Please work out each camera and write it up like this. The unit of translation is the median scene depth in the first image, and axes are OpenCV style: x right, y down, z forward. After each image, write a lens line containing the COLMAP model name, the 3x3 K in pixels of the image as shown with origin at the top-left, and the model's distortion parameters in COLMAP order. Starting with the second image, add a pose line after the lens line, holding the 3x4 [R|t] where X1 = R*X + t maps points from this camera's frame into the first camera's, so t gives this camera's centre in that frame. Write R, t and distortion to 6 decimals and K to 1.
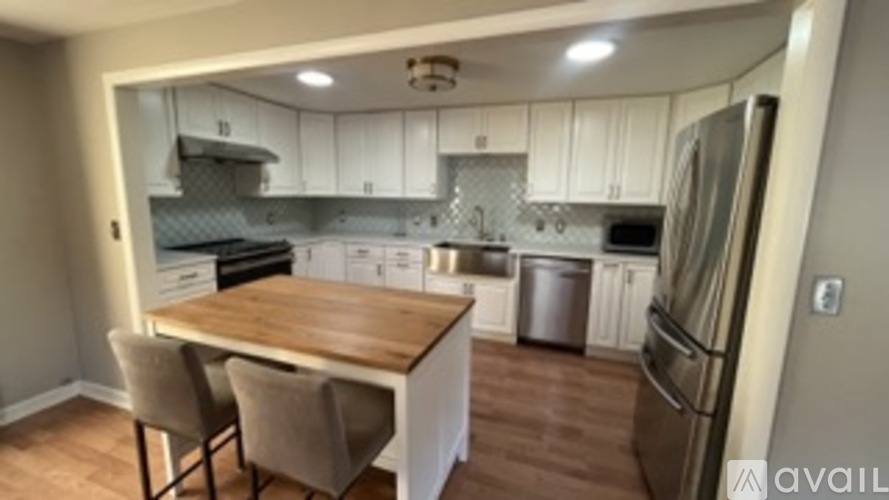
lens RADIAL K [[360.6, 0, 447.5], [0, 360.6, 251.5], [0, 0, 1]] dist [0.000237, -0.000178]
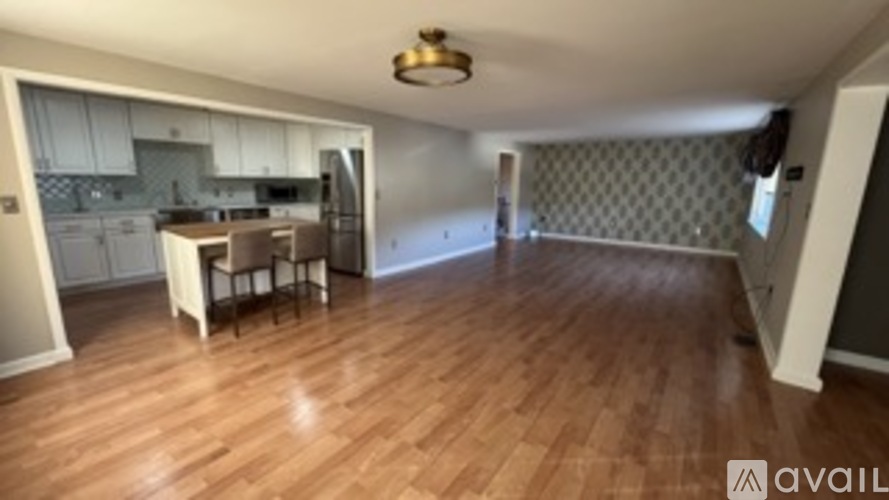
lens RADIAL K [[360.6, 0, 447.2], [0, 360.6, 254.7], [0, 0, 1]] dist [0.000237, -0.000178]
pose [[0.289065, -0.215727, 0.932686, -0.947032], [0.147771, 0.972656, 0.179173, 0.054849], [-0.945836, 0.086031, 0.313039, -0.363377]]
